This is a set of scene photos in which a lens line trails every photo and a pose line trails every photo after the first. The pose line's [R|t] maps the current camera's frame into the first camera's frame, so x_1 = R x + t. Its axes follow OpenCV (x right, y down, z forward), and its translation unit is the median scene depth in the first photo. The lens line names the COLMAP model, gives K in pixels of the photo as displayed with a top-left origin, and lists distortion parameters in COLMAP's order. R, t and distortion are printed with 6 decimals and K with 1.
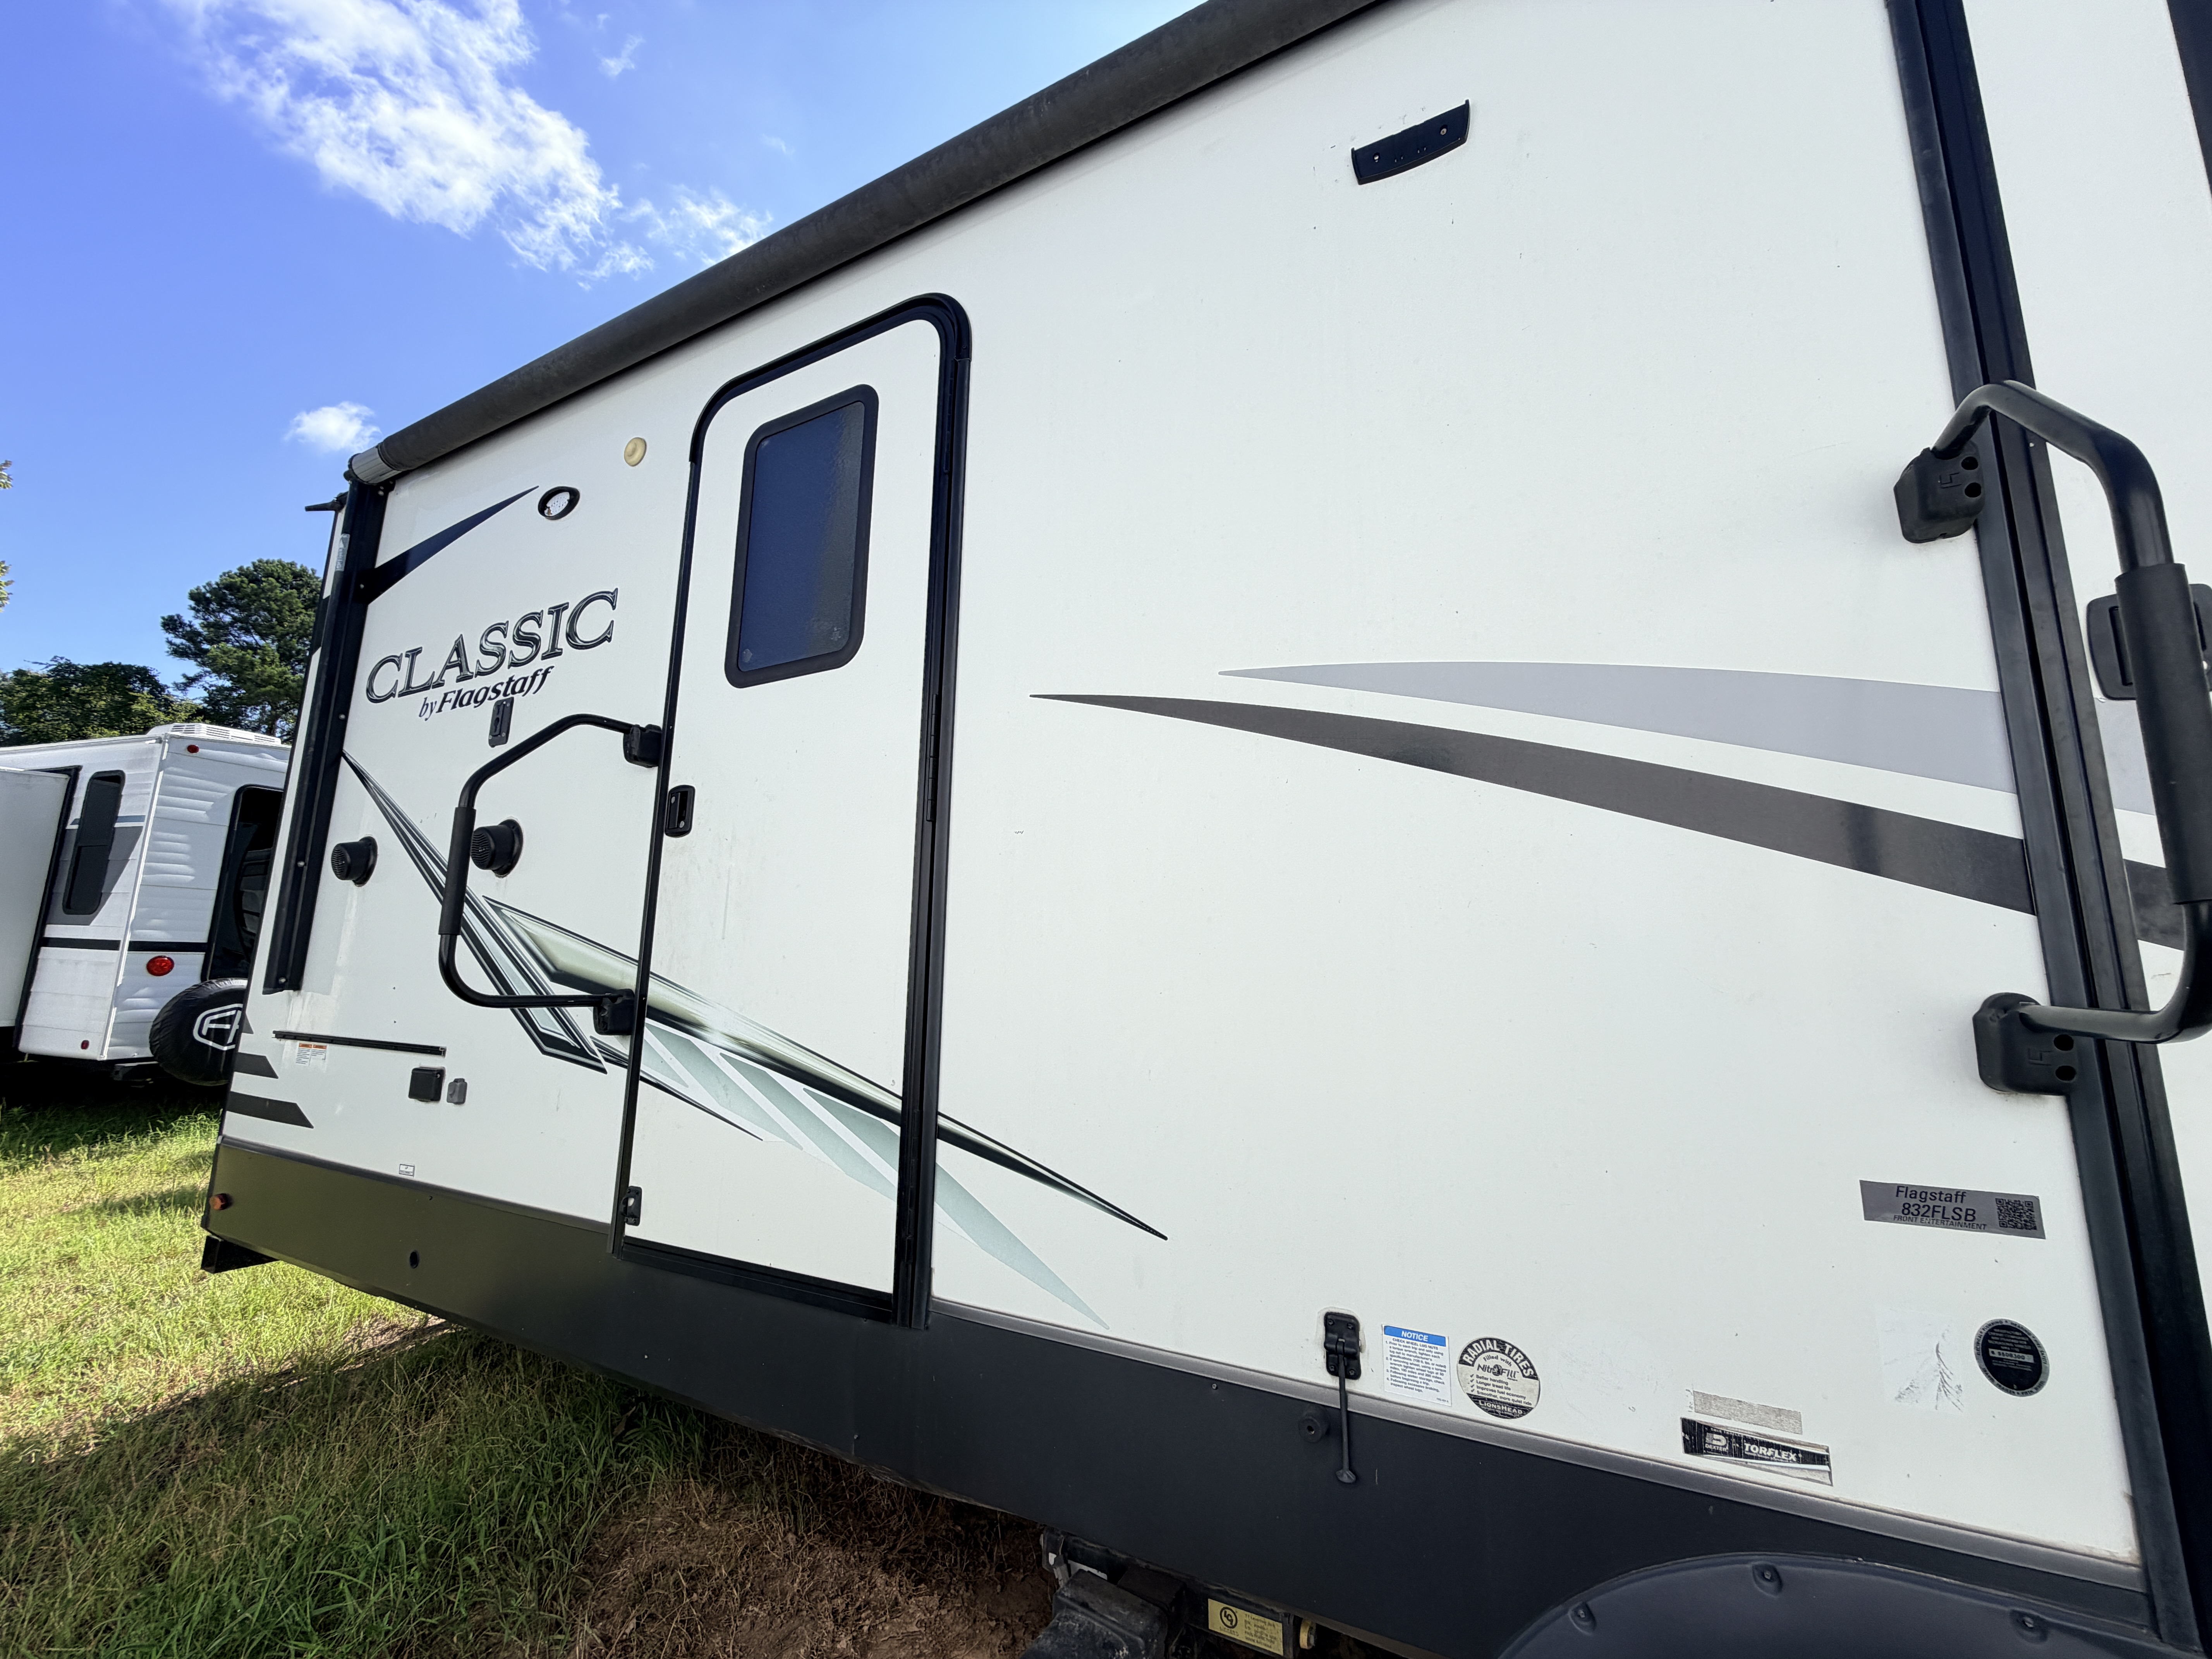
lens RADIAL K [[889.5, 0, 1103.7], [0, 889.5, 832.1], [0, 0, 1]] dist [-0.000819, 0.000233]
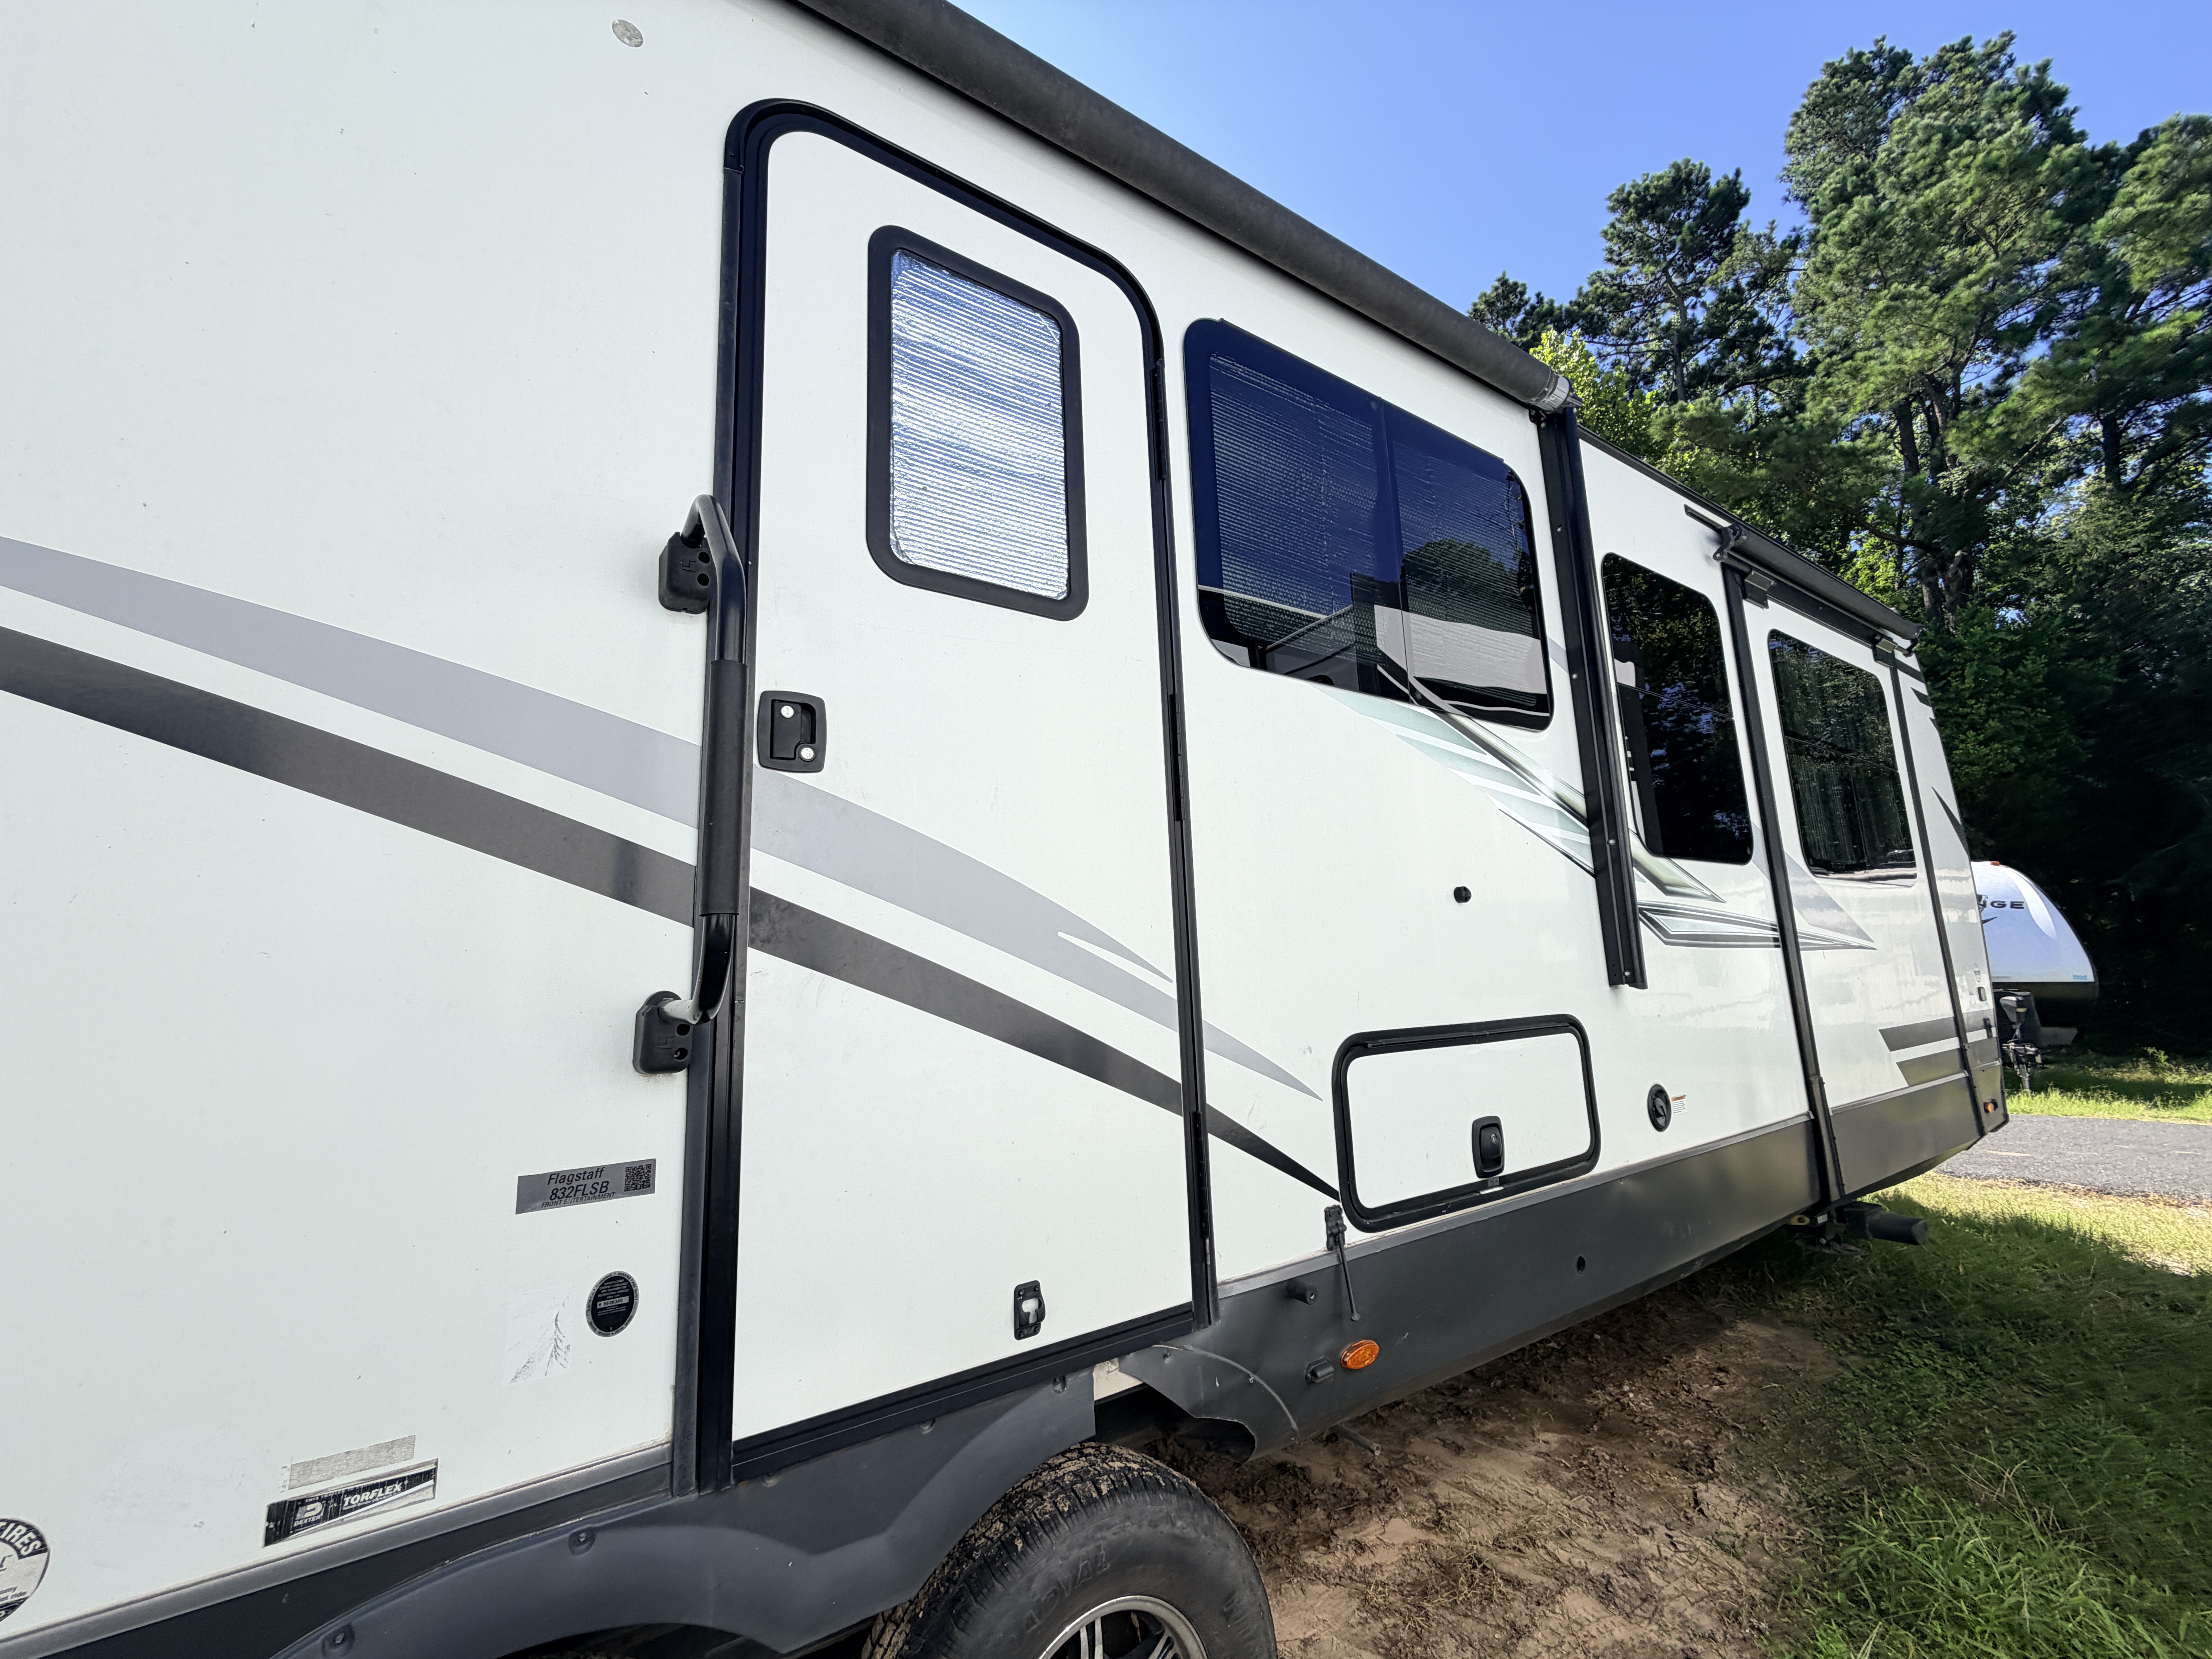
lens RADIAL K [[889.5, 0, 1101.5], [0, 889.5, 823.7], [0, 0, 1]] dist [-0.000819, 0.000233]
pose [[0.467287, 0.119741, 0.875959, 0.204743], [-0.104333, 0.991331, -0.079854, -0.010448], [-0.877928, -0.054076, 0.475729, -0.085459]]
